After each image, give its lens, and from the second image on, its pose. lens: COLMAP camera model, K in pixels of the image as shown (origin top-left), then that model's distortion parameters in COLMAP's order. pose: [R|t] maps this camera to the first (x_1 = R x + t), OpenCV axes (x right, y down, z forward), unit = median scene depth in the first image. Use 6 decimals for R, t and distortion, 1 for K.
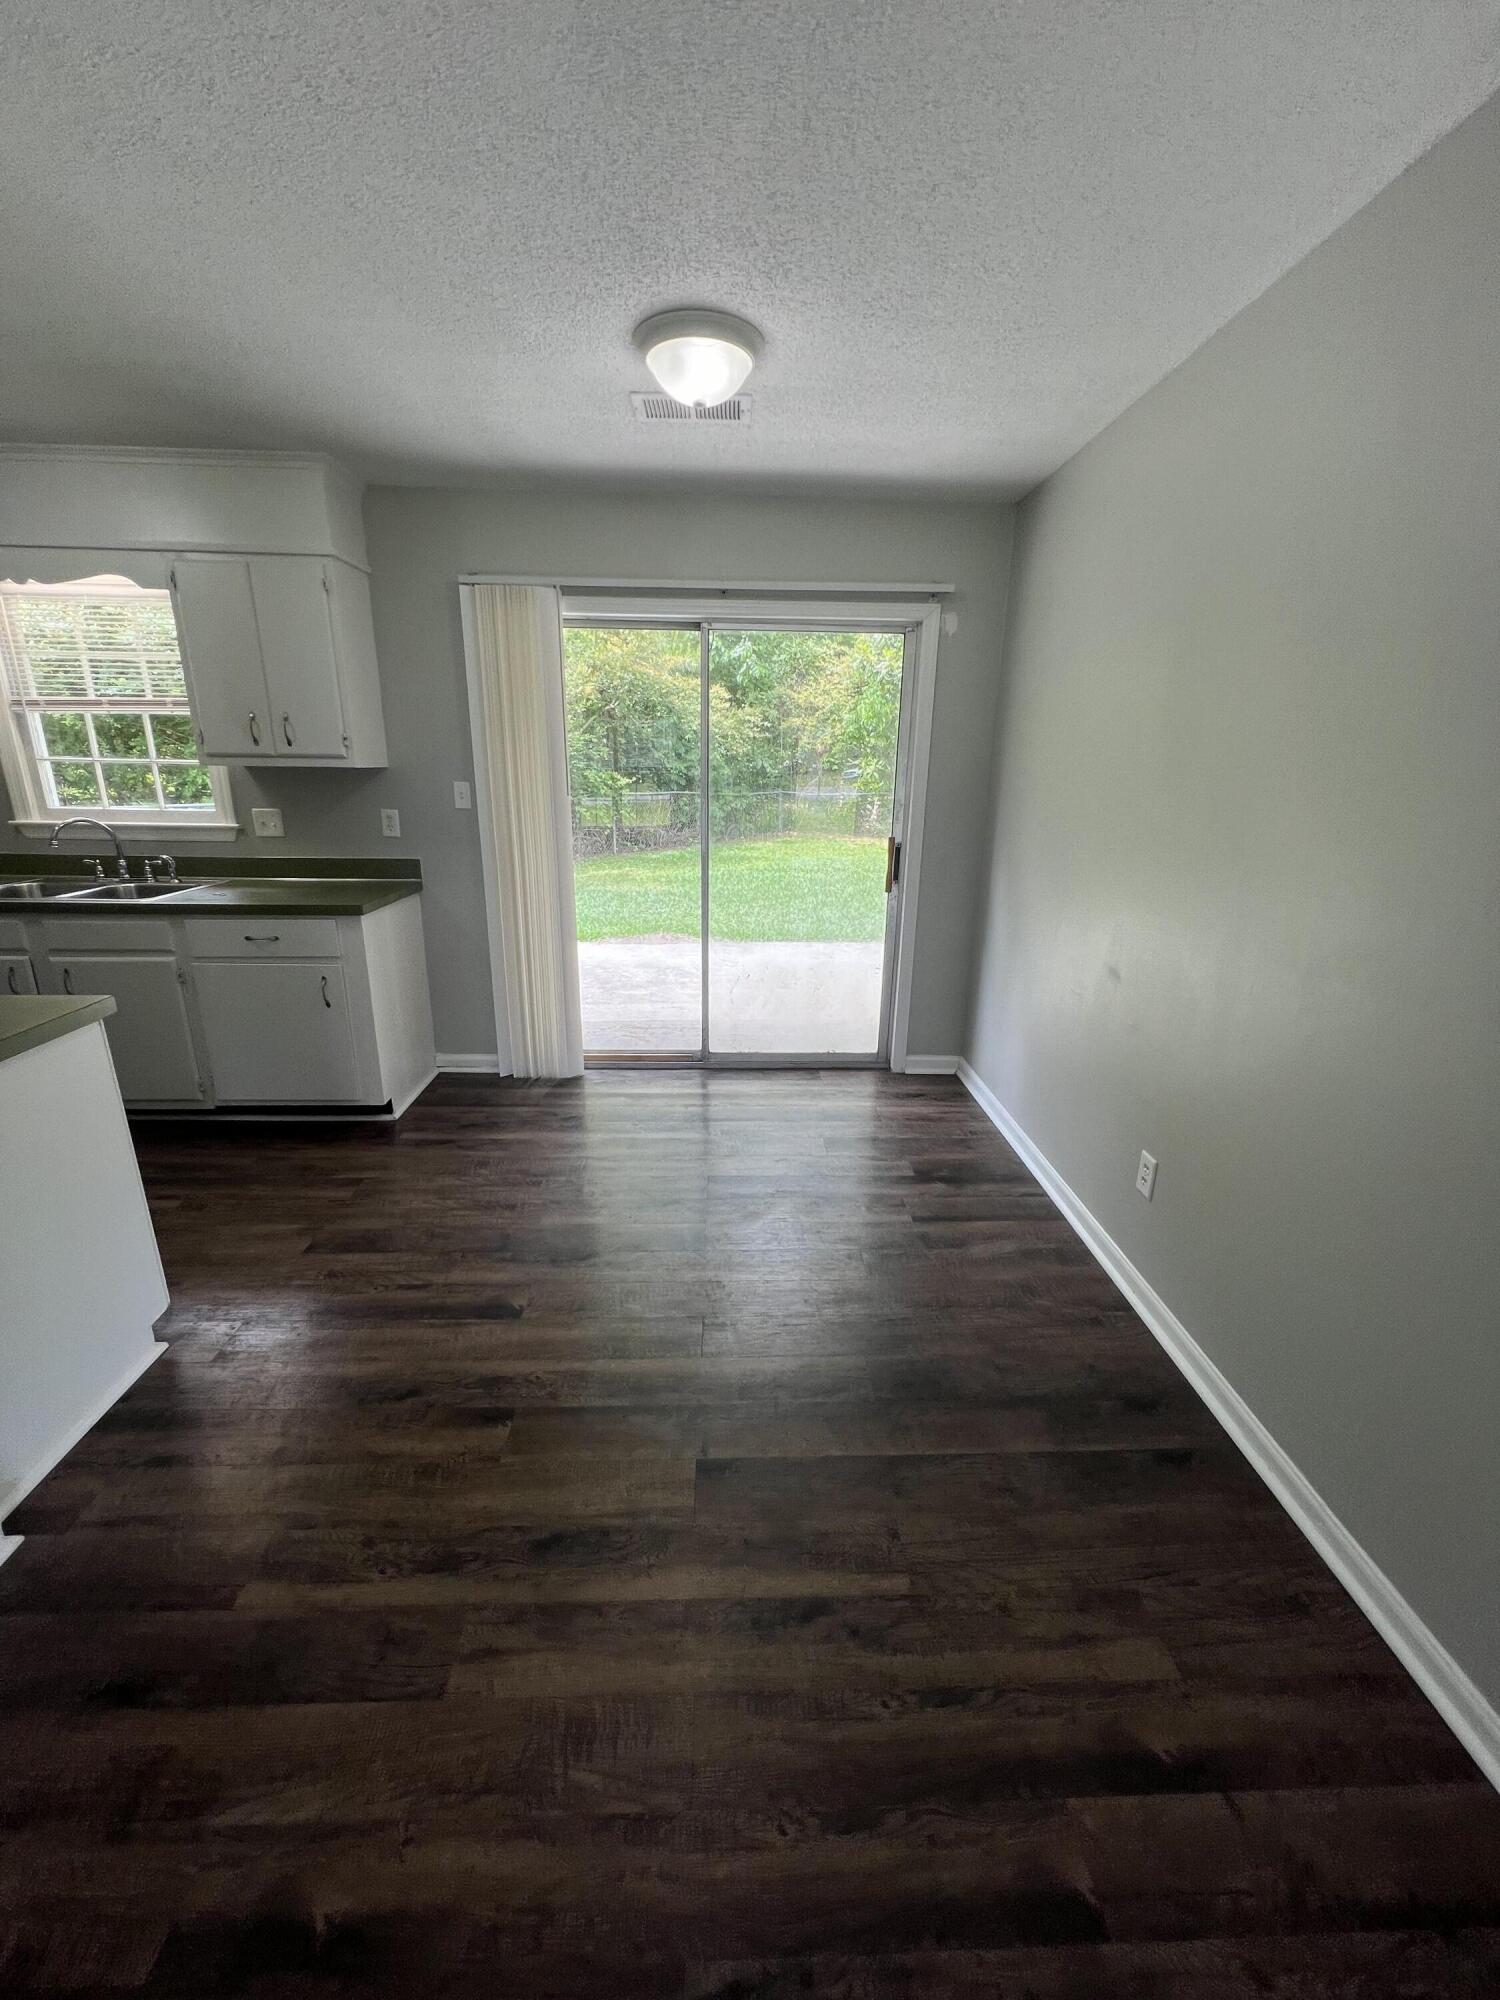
lens RADIAL K [[799.9, 0, 750.0], [0, 799.9, 998.9], [0, 0, 1]] dist [-0.004590, 0.000605]
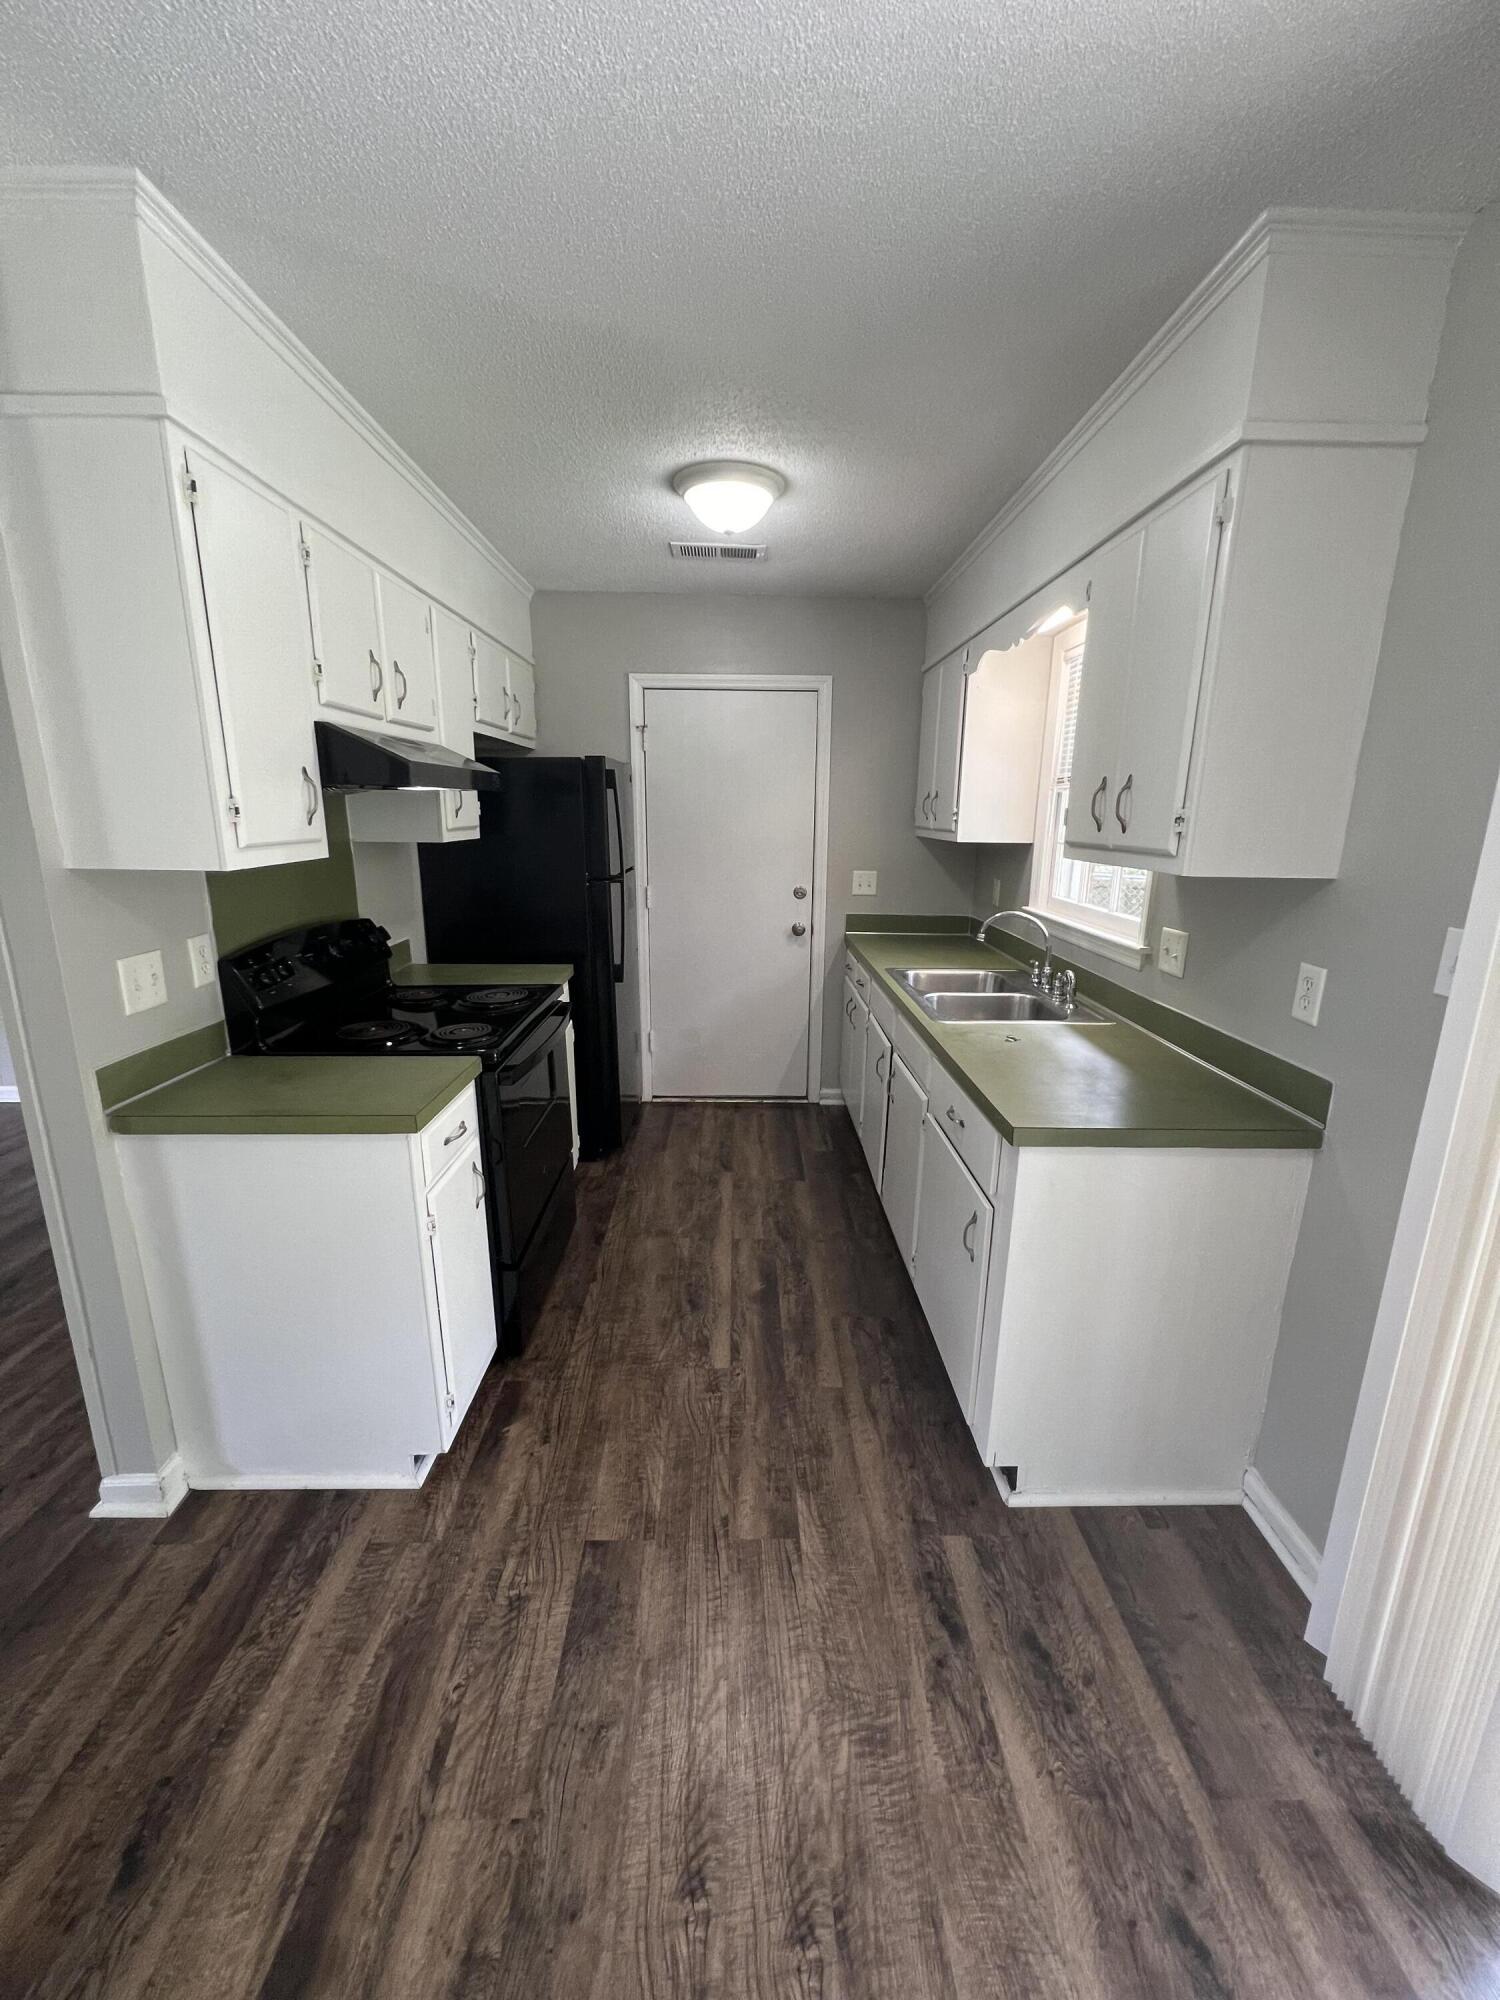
lens RADIAL K [[799.9, 0, 752.5], [0, 799.9, 1003.8], [0, 0, 1]] dist [-0.004590, 0.000605]
pose [[-0.009436, 0.222240, -0.974946, 0.012611], [-0.299948, 0.929464, 0.214775, -0.243775], [0.953909, 0.294460, 0.057890, 0.743612]]
